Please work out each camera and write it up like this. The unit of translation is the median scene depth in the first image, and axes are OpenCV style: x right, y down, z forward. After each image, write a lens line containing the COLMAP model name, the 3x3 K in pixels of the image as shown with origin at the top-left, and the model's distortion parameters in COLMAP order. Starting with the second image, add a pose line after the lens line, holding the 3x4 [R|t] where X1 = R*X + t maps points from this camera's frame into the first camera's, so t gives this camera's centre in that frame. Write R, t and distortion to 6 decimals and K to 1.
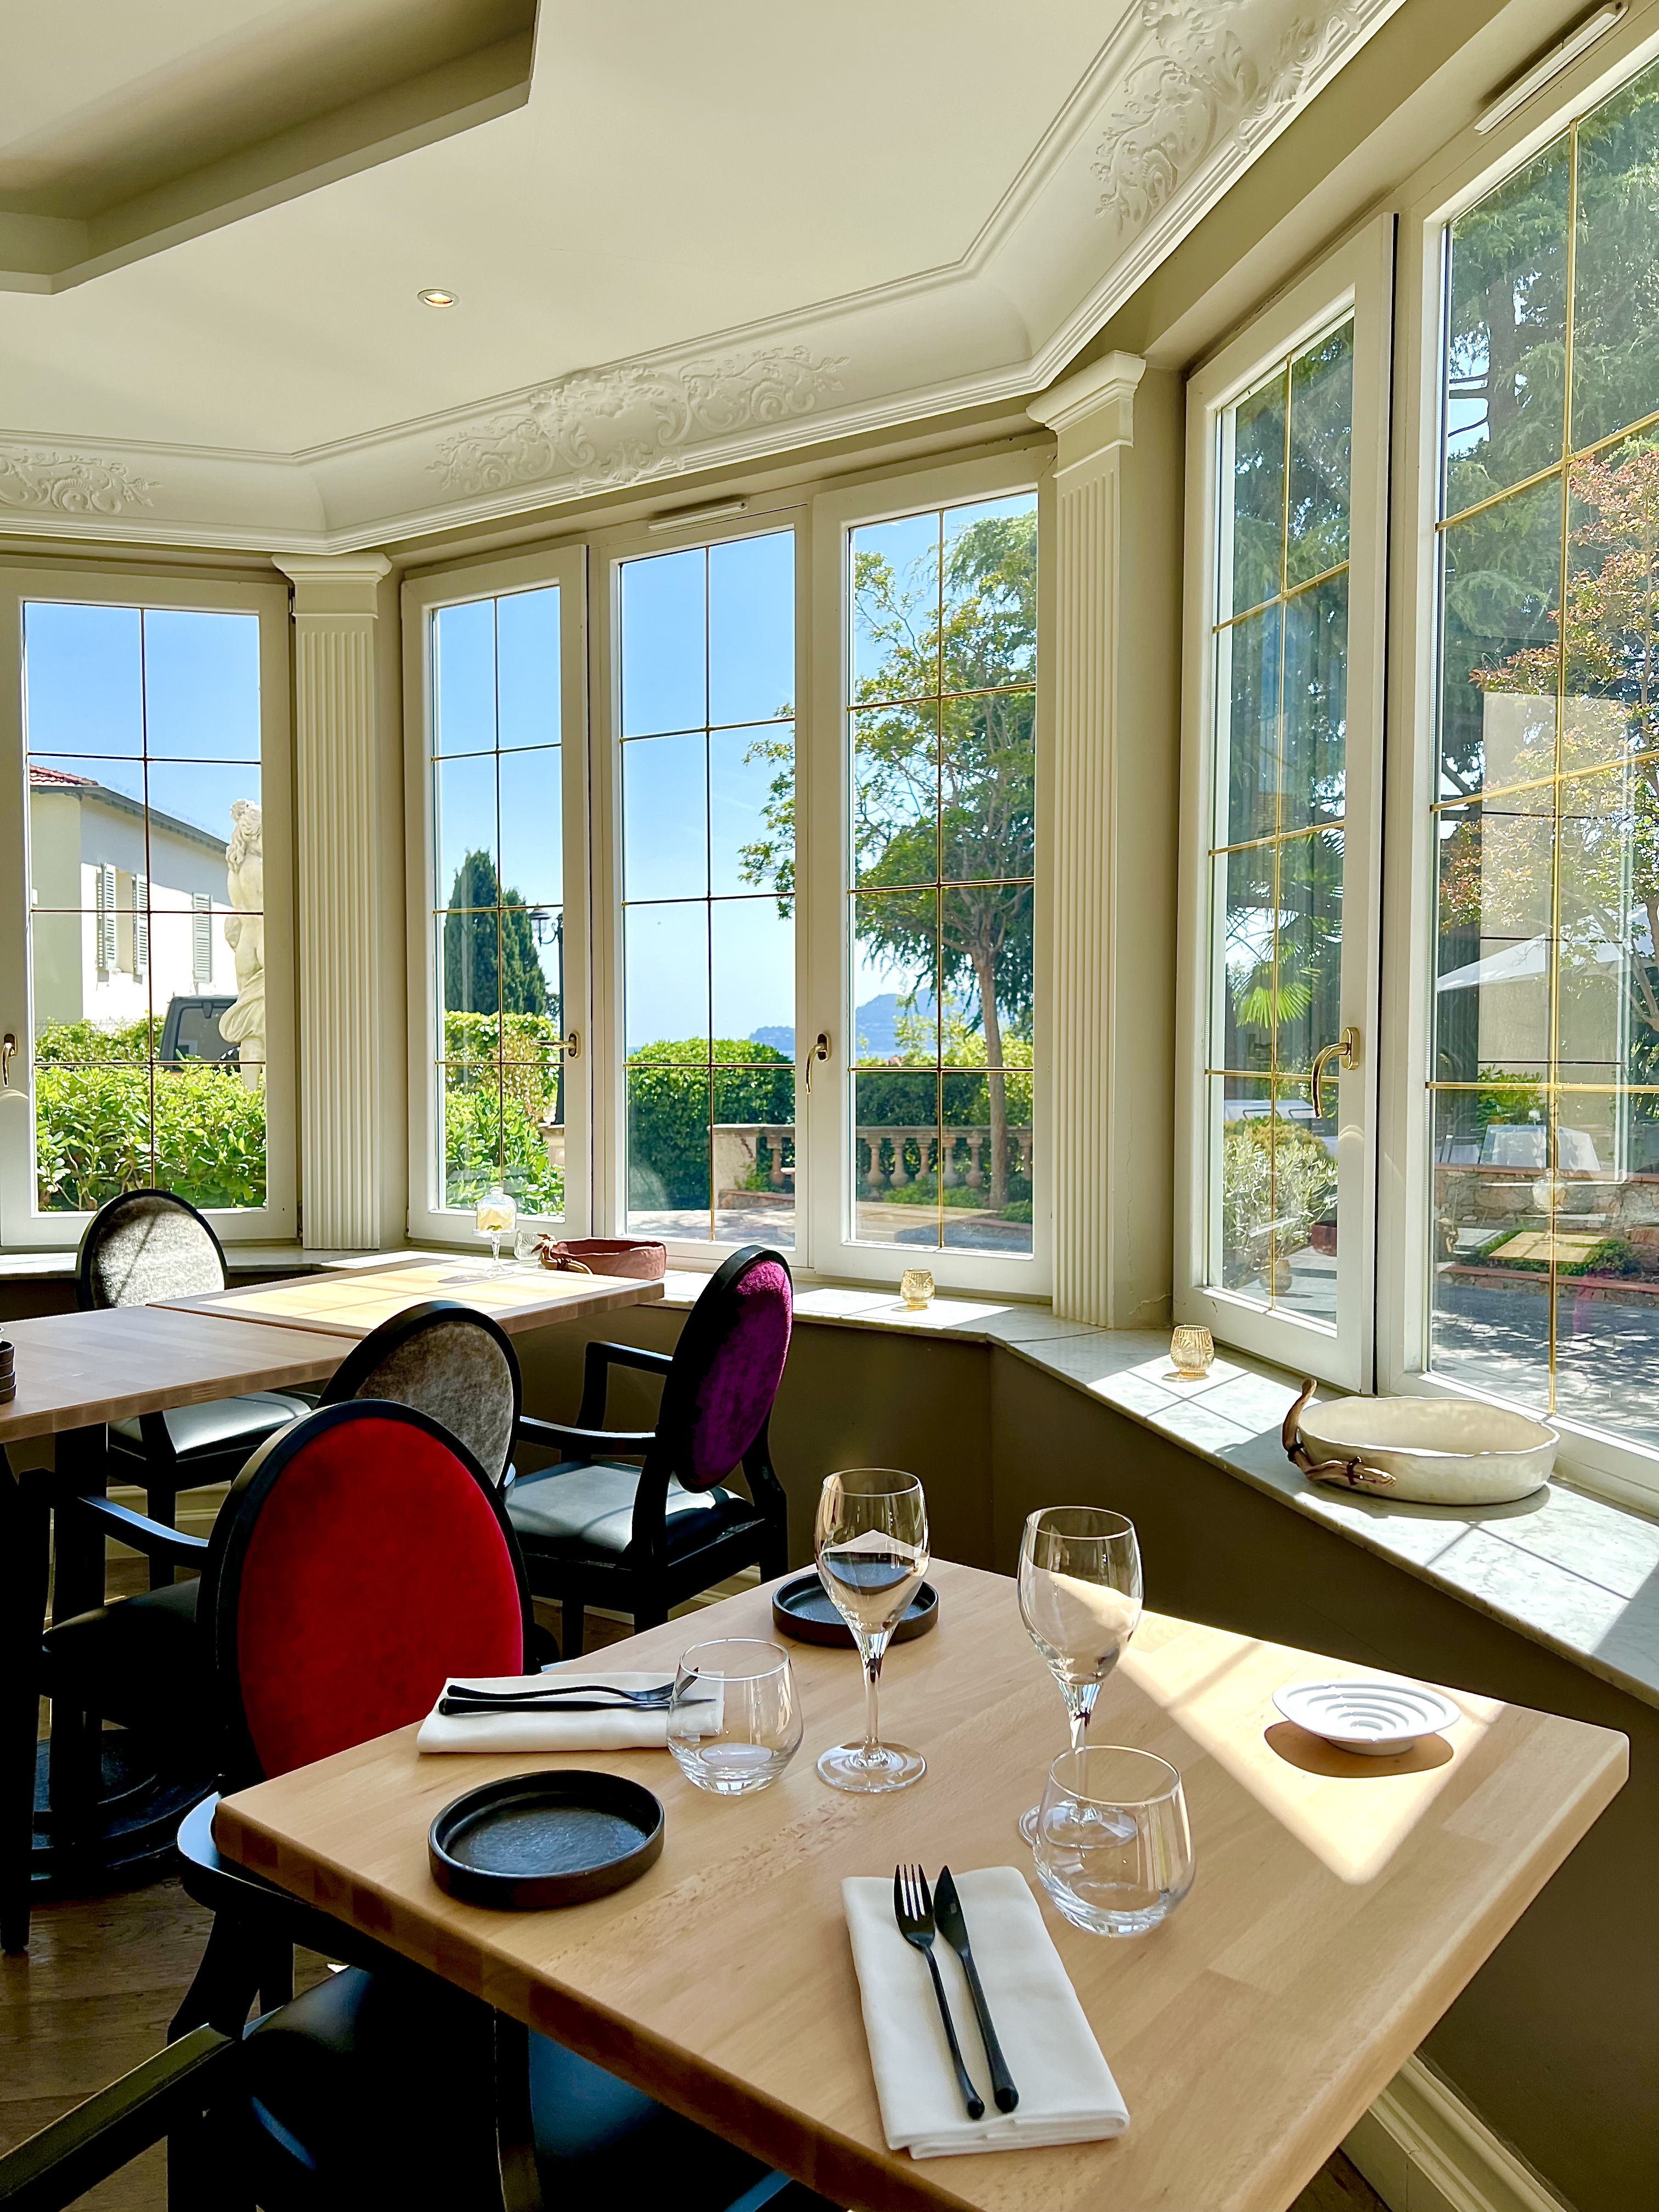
lens RADIAL K [[1687.1, 0, 862.9], [0, 1687.1, 1160.6], [0, 0, 1]] dist [0.002546, 0.000553]
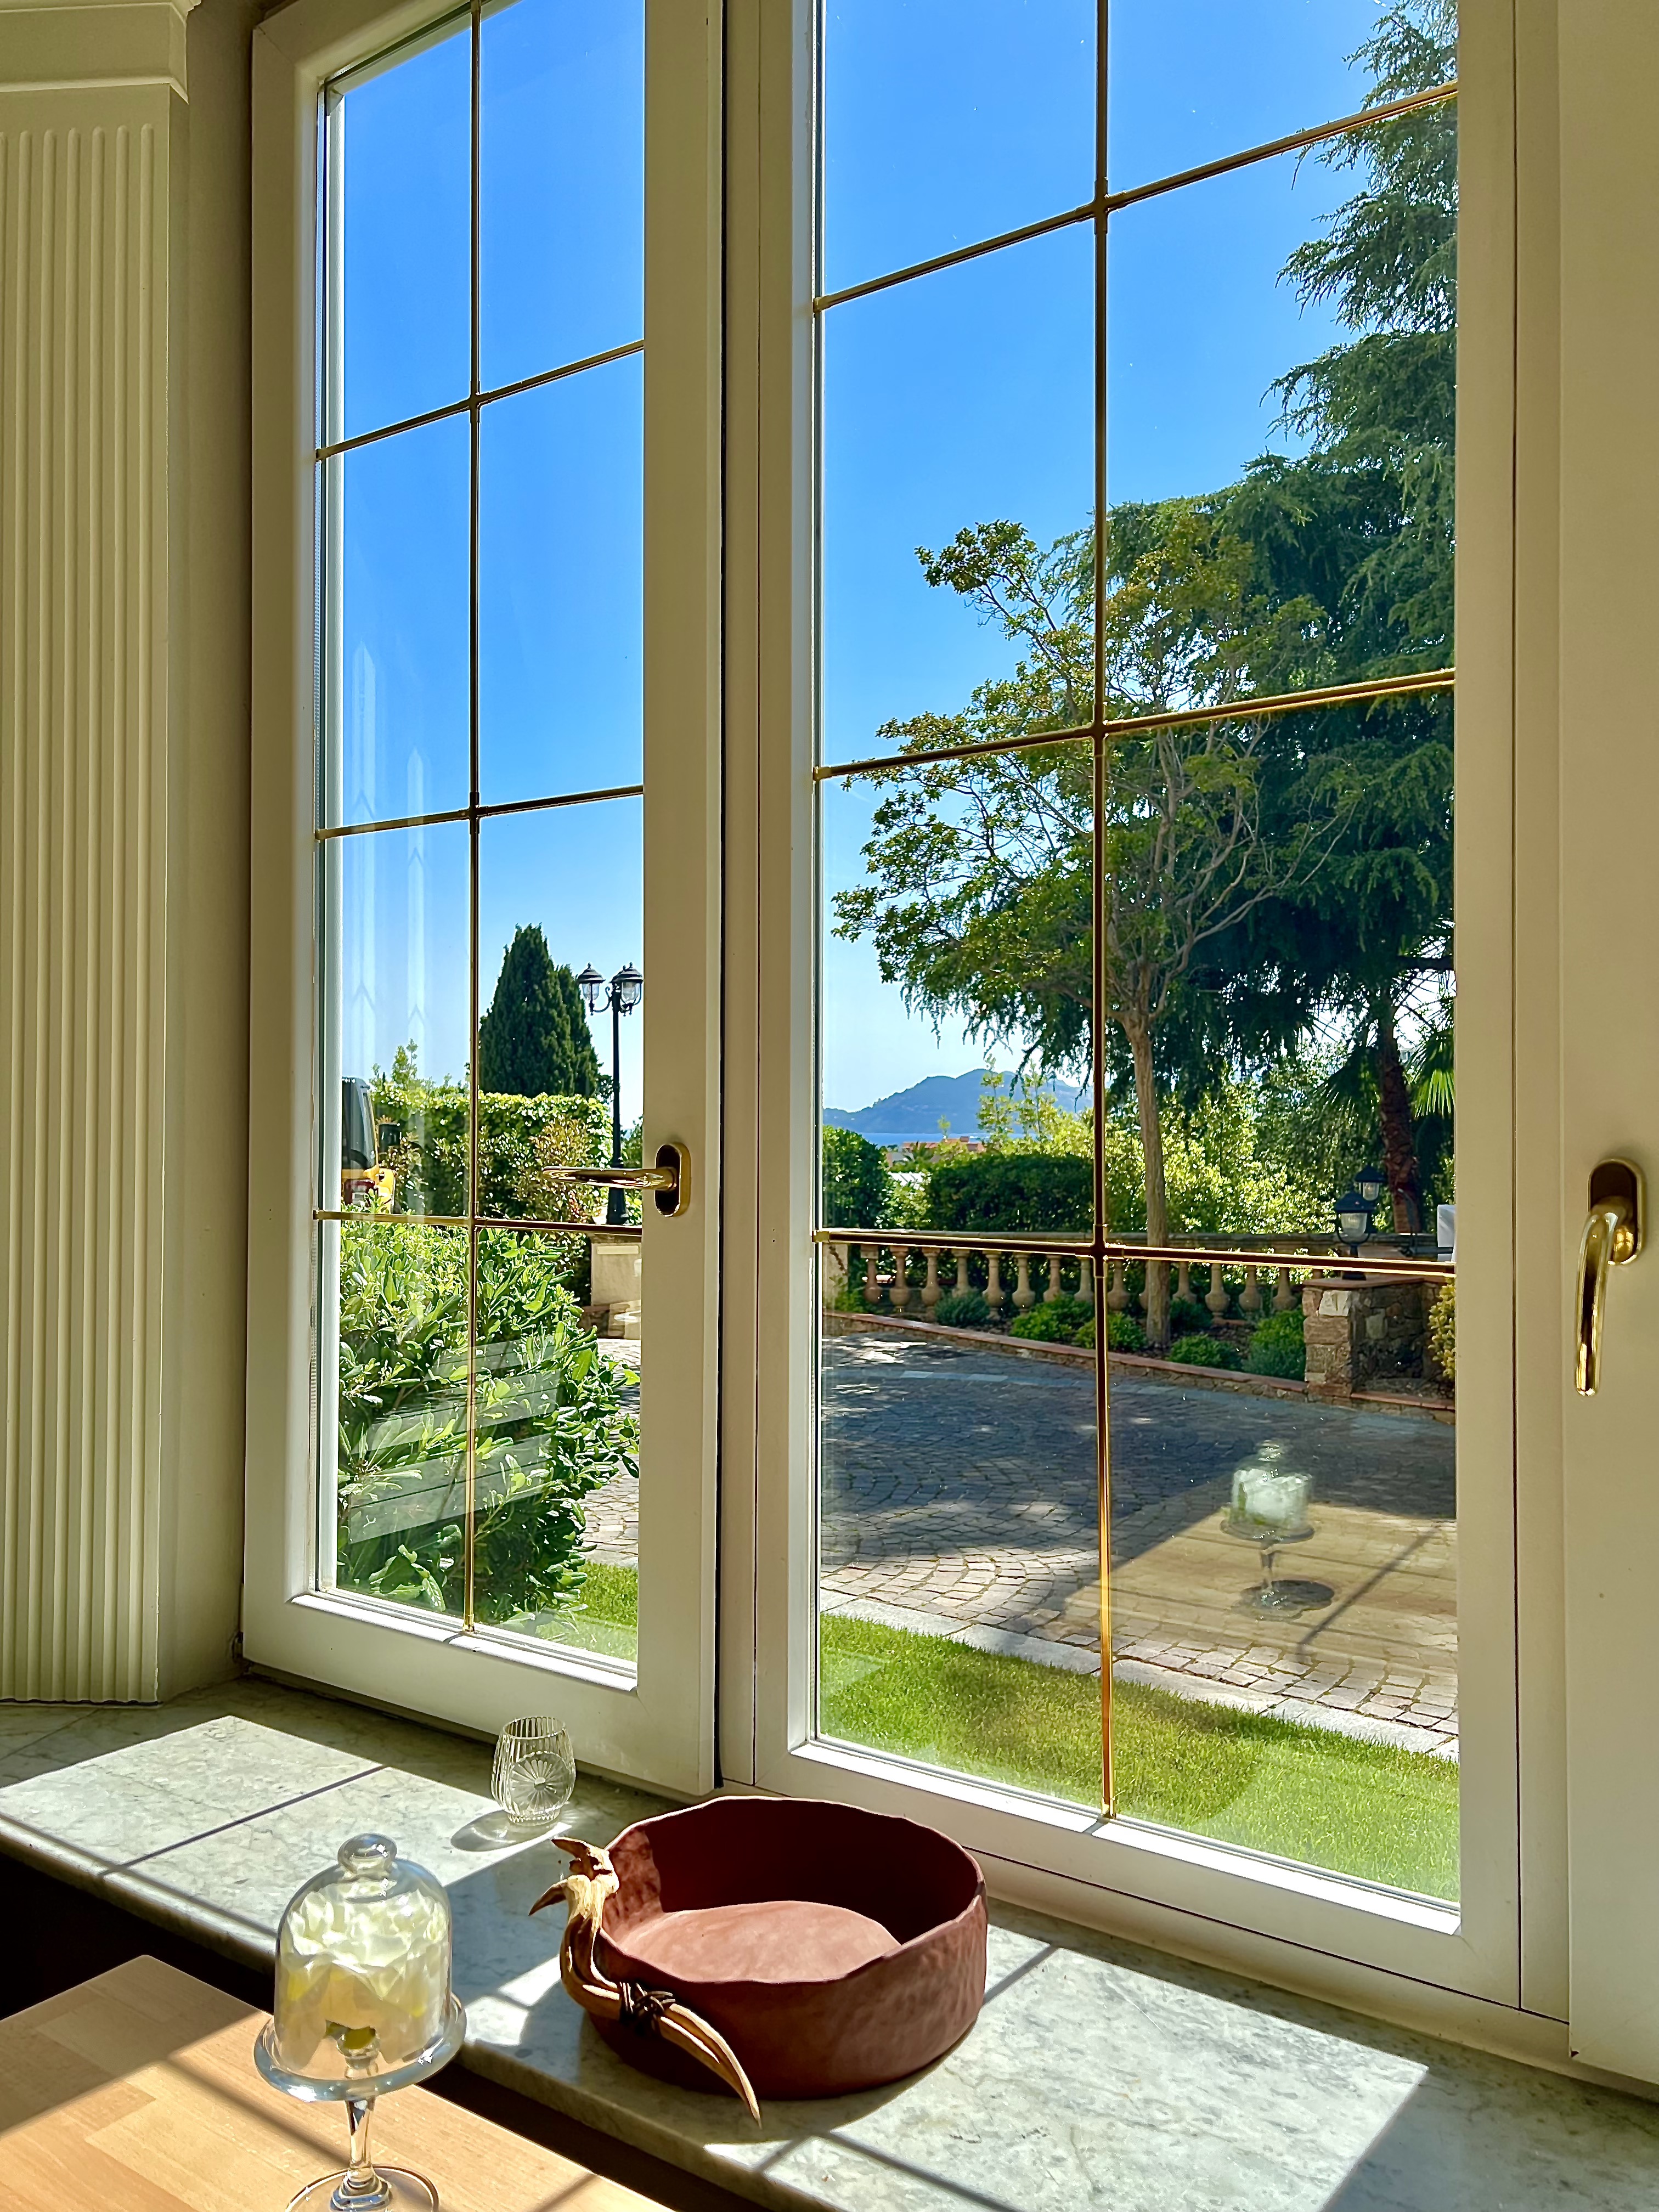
lens RADIAL K [[1728.0, 0, 830.7], [0, 1728.0, 1105.6], [0, 0, 1]] dist [0.000060, -0.001788]
pose [[0.998698, -0.000252, -0.051007, -0.022873], [-0.003881, 0.996713, -0.080923, -0.010463], [0.050859, 0.081016, 0.995414, 0.123262]]
